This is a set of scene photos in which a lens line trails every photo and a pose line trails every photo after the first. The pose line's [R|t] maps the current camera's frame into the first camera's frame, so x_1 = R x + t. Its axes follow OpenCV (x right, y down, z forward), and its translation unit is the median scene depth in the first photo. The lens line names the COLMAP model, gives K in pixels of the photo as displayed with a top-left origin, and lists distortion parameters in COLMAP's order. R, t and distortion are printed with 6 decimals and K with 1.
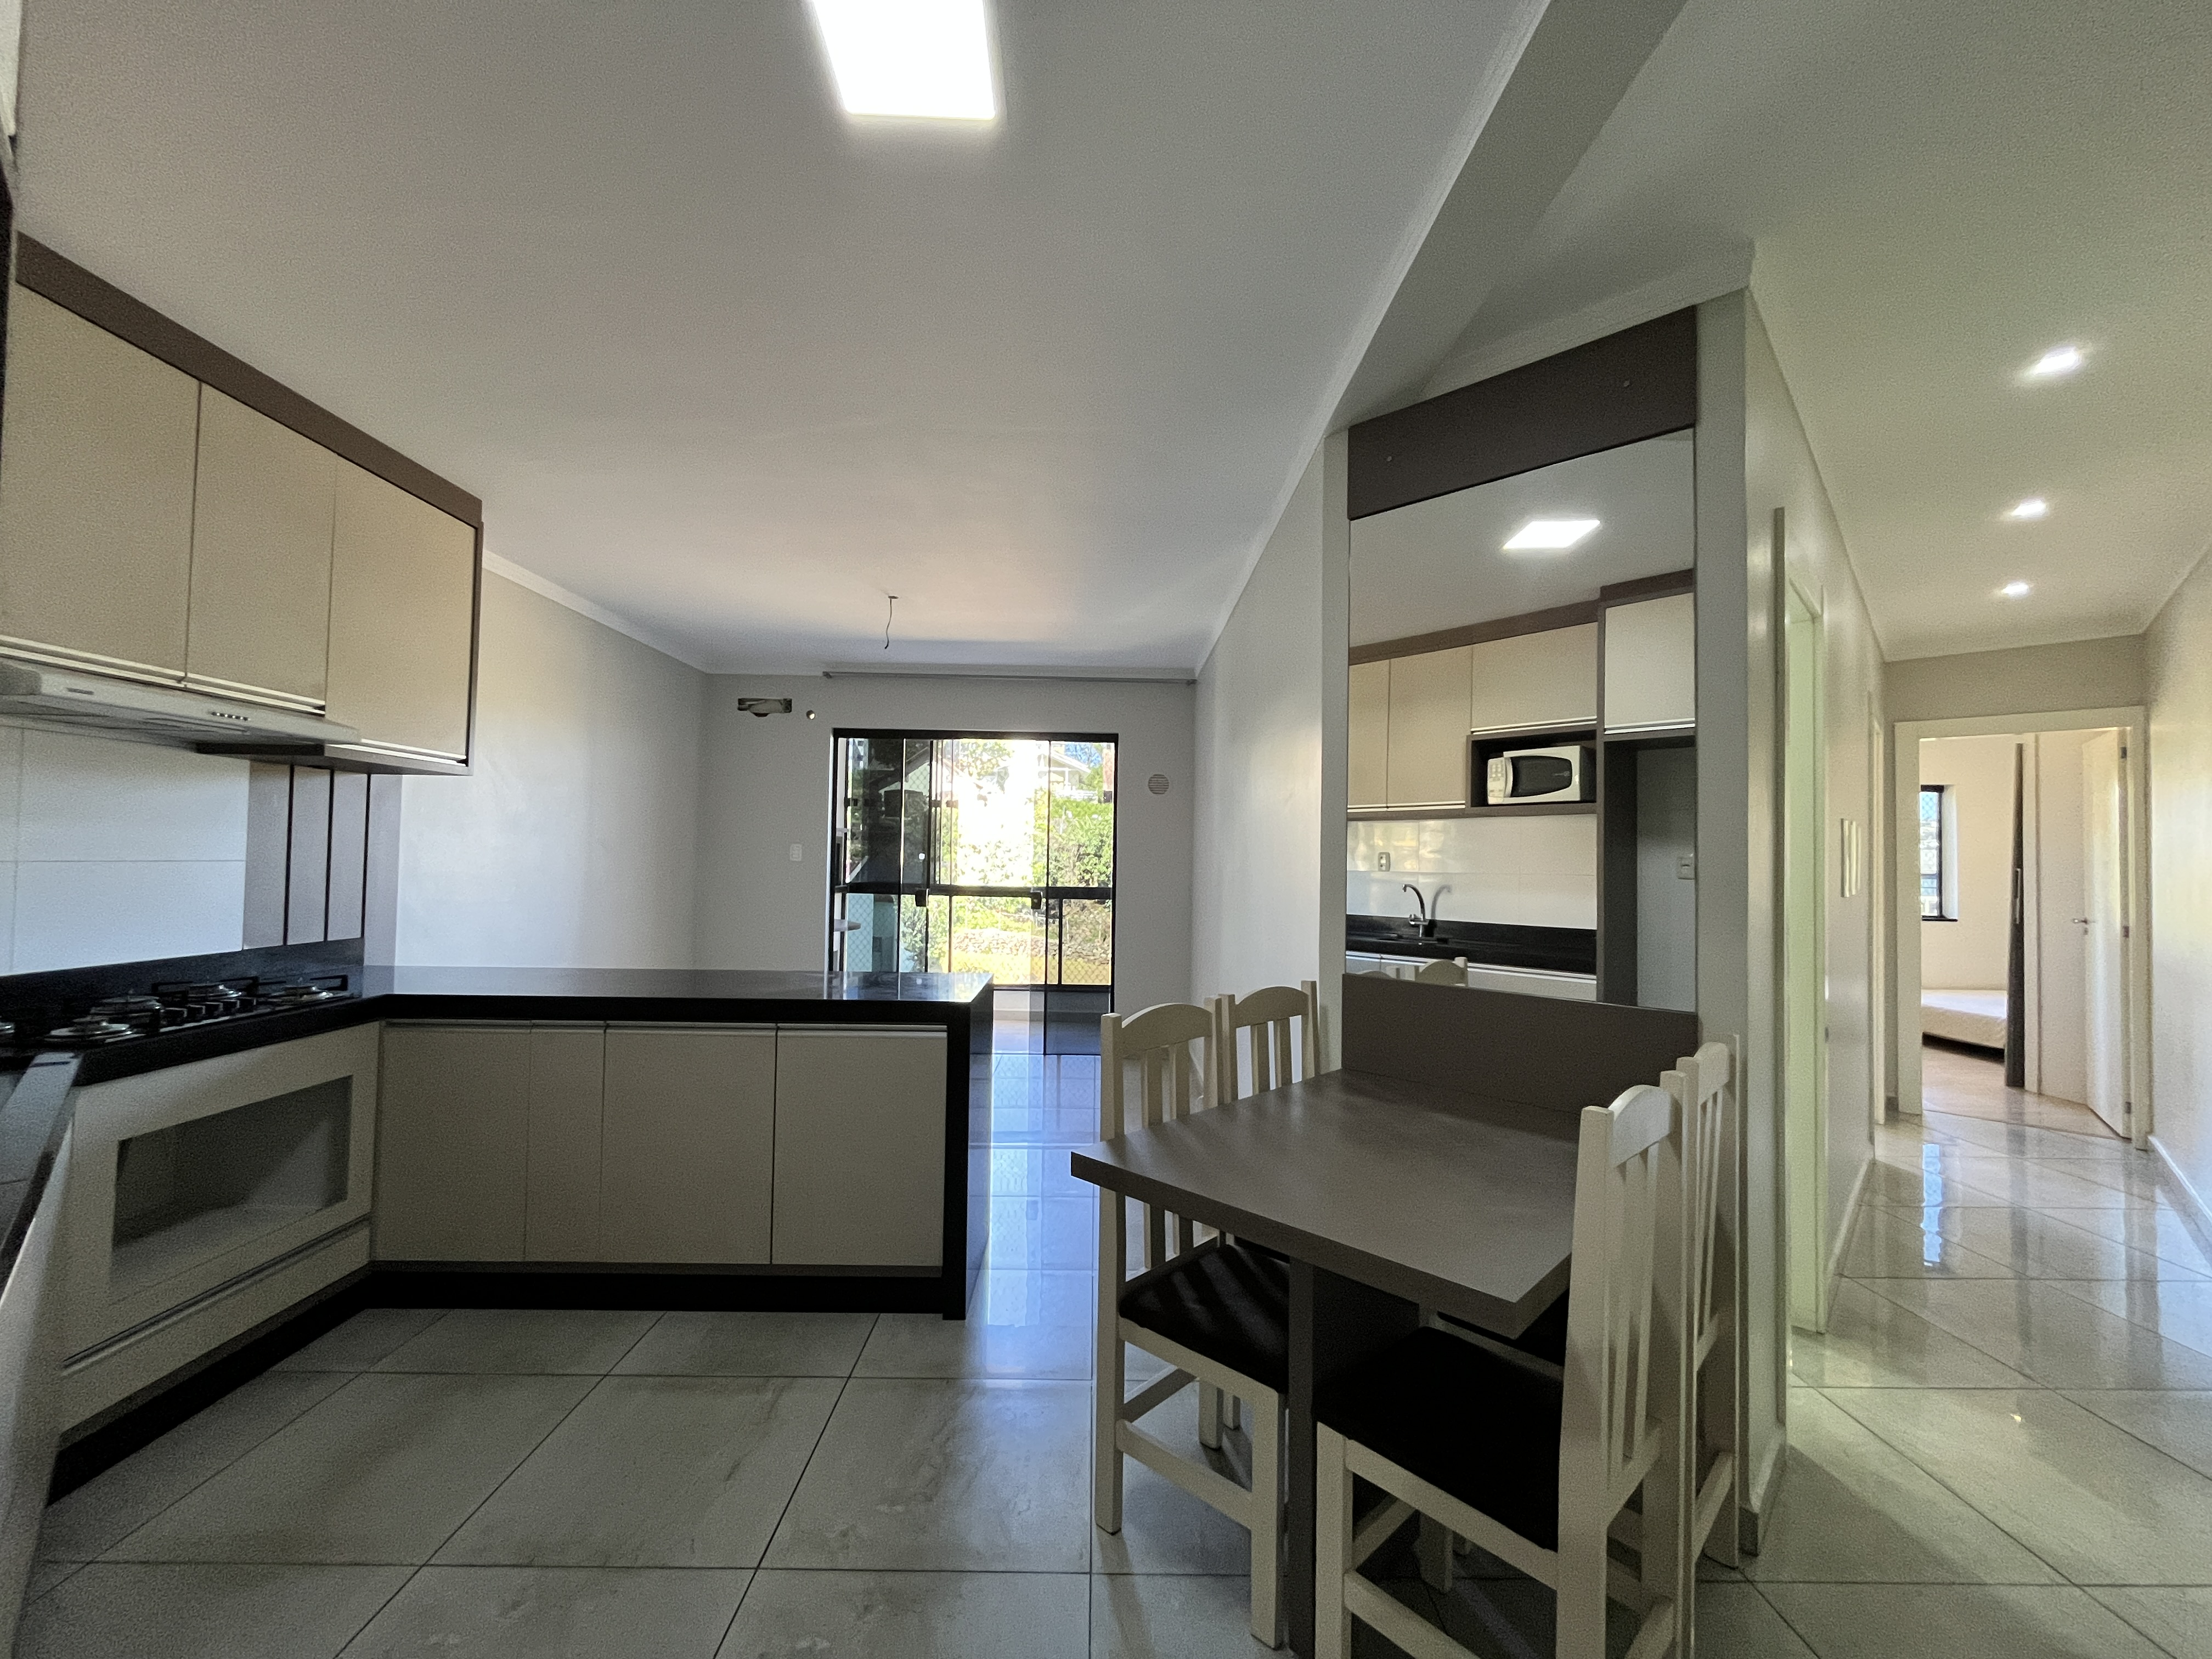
lens RADIAL K [[890.9, 0, 1107.1], [0, 890.9, 834.7], [0, 0, 1]] dist [-0.000025, -0.000109]
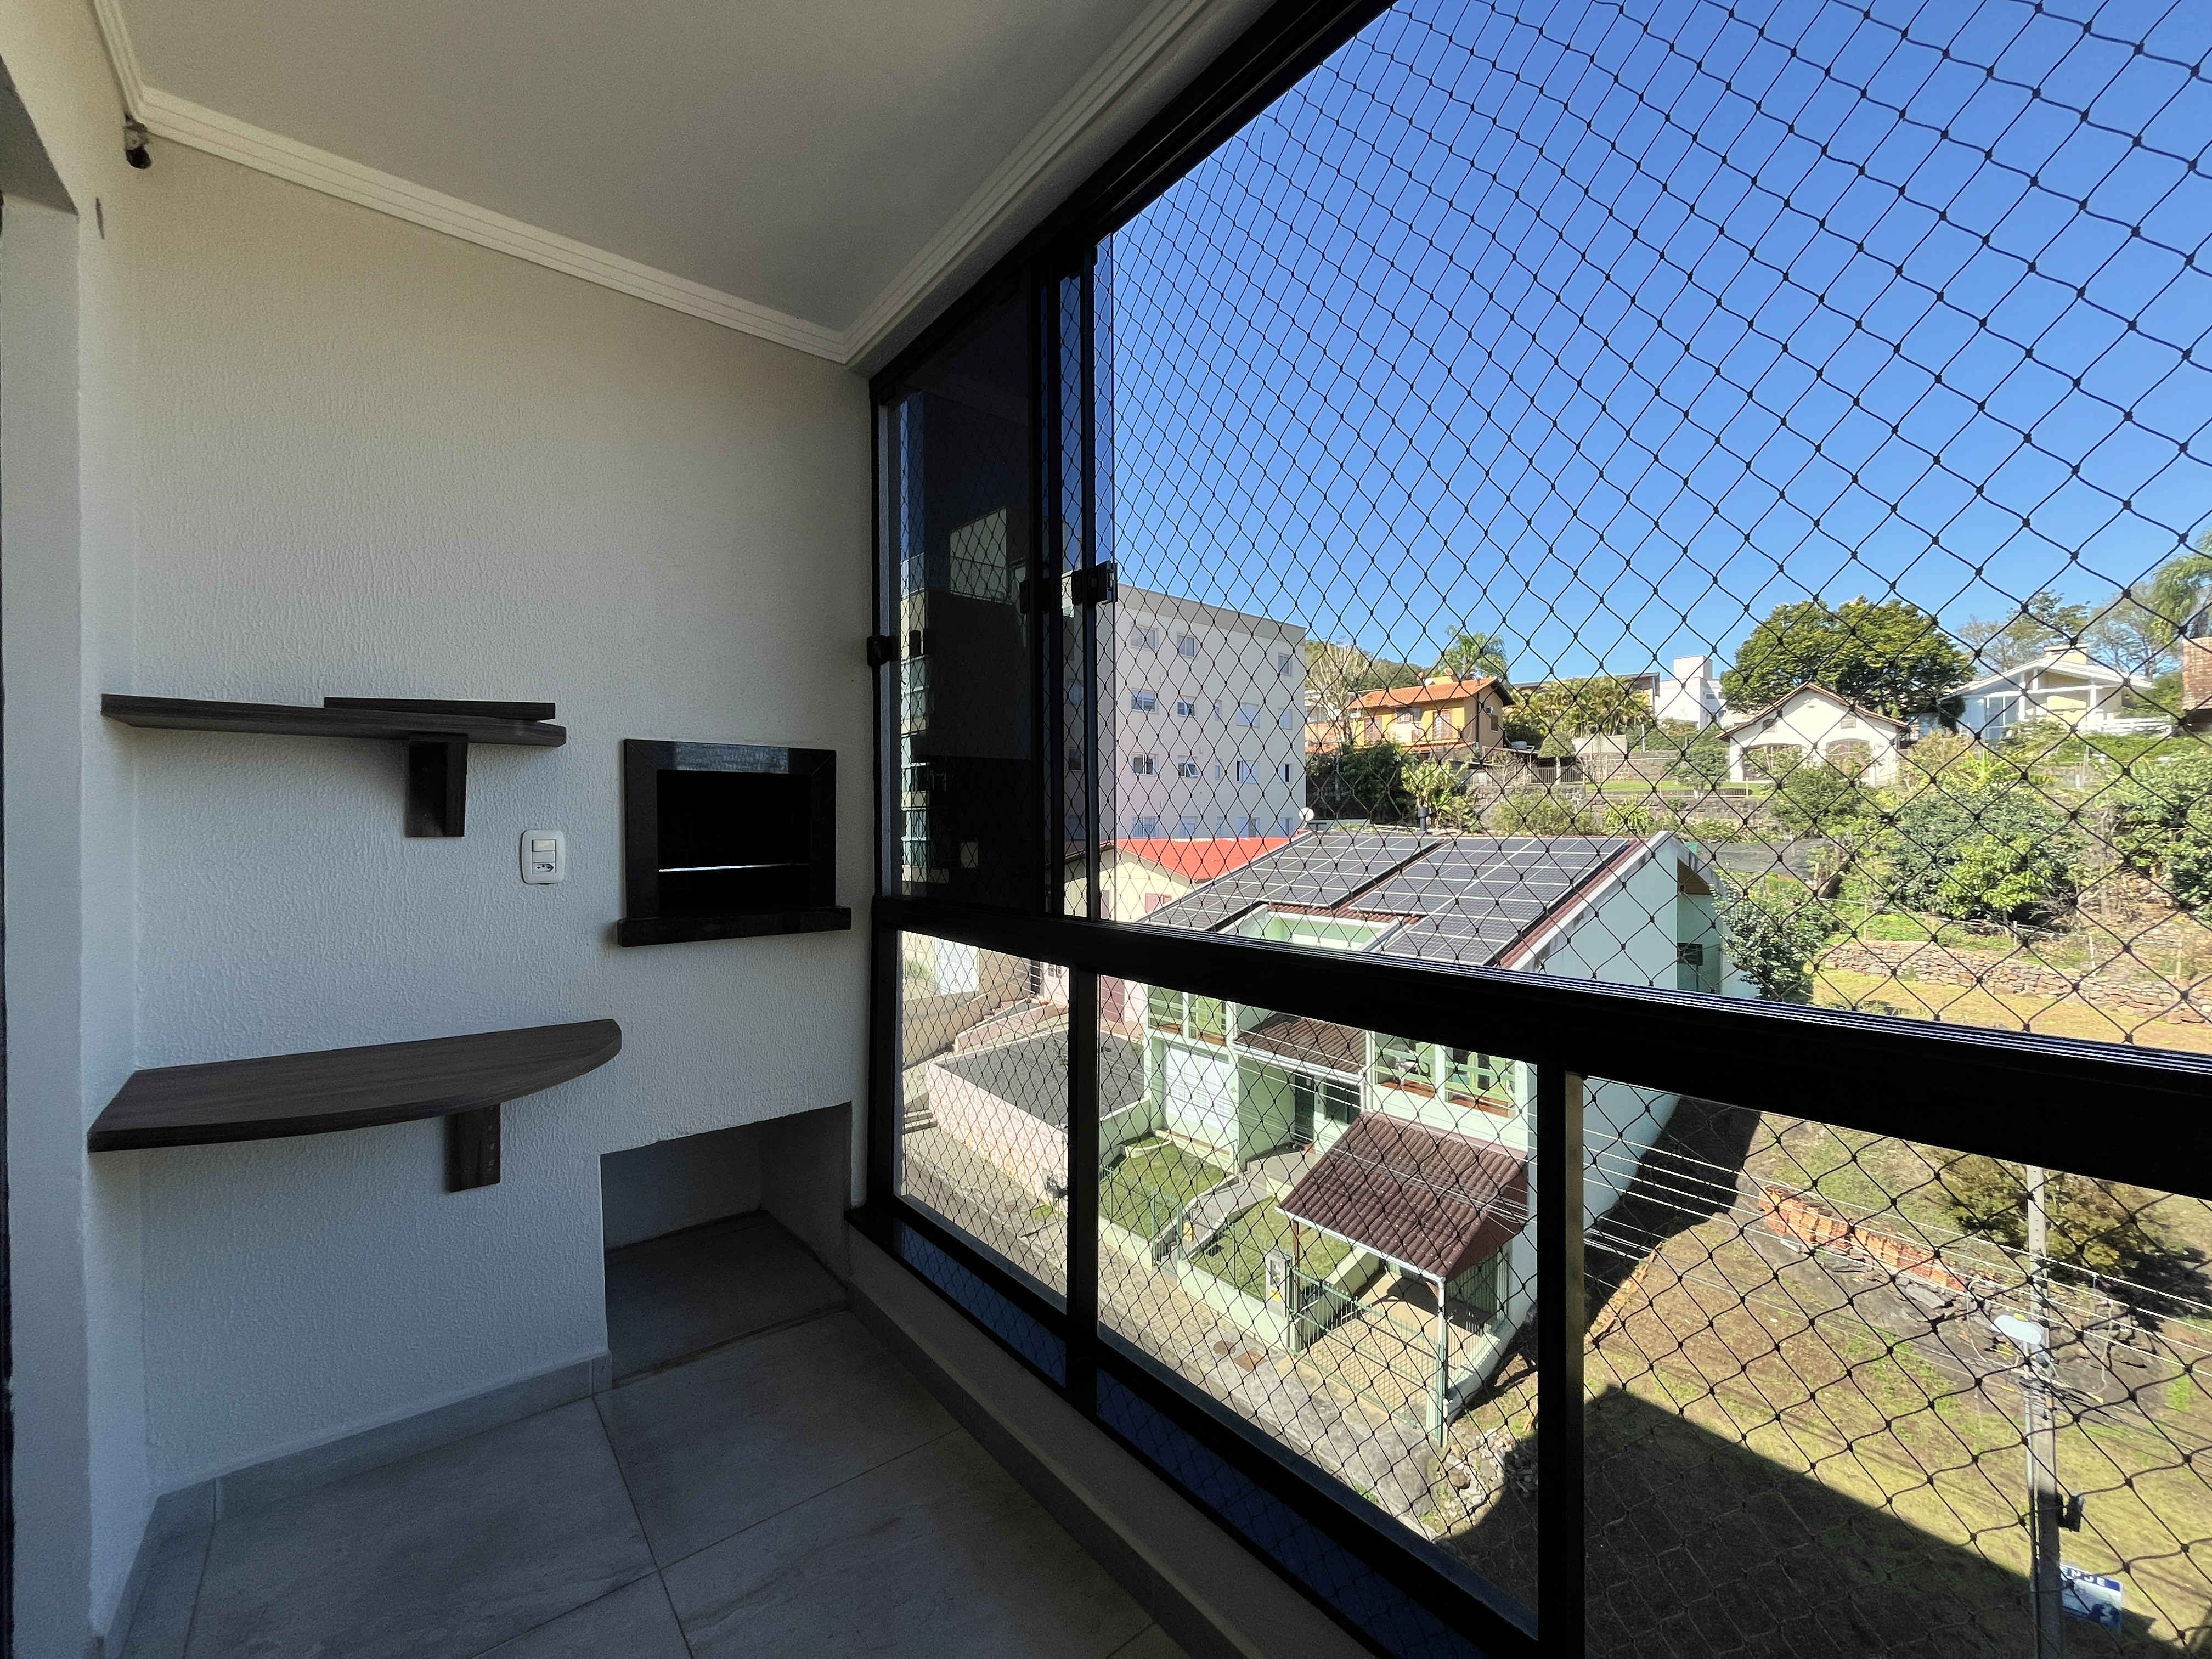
lens RADIAL K [[888.9, 0, 1106.0], [0, 888.9, 829.5], [0, 0, 1]] dist [-0.000842, -0.000250]
pose [[0.628361, -0.019195, -0.777685, 0.025591], [0.032514, 0.999470, 0.001602, 0.036260], [0.777242, -0.026293, 0.628652, 1.096000]]
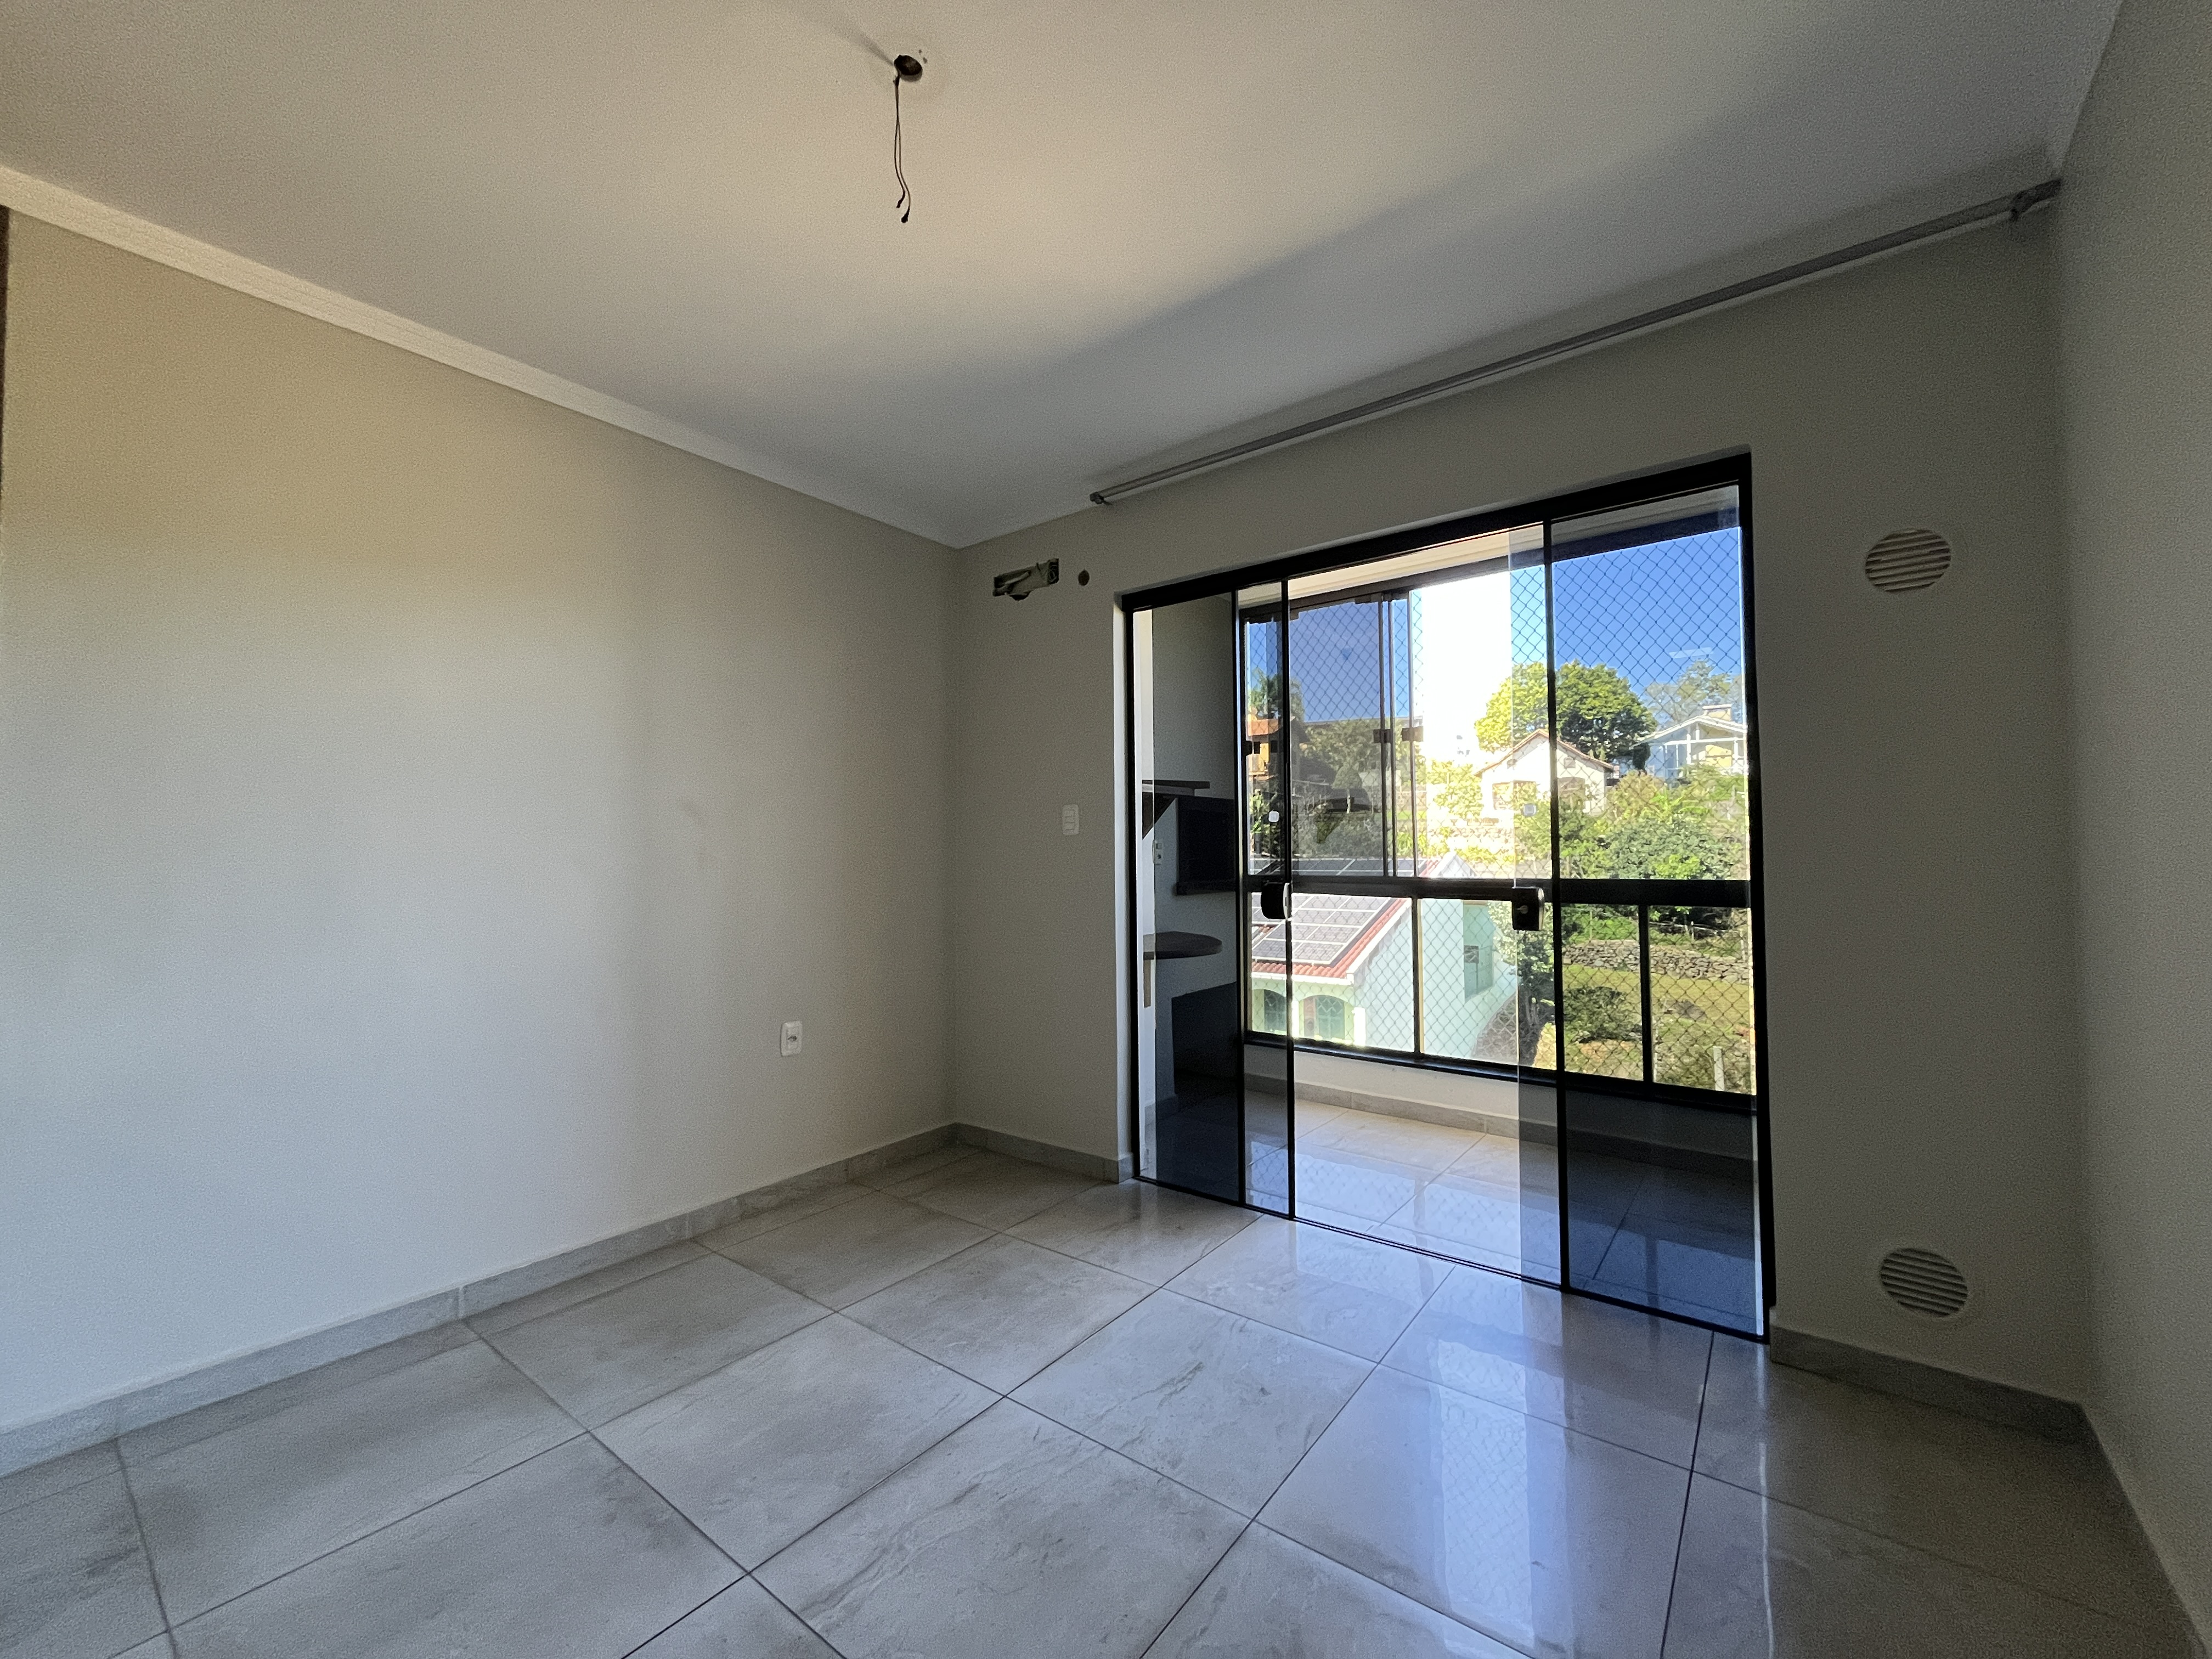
lens RADIAL K [[890.9, 0, 1107.1], [0, 890.9, 834.7], [0, 0, 1]] dist [-0.000025, -0.000109]
pose [[0.785607, -0.037999, -0.617558, 0.025134], [0.036625, 0.999218, -0.014892, 0.038623], [0.617641, -0.010918, 0.786384, 0.558466]]
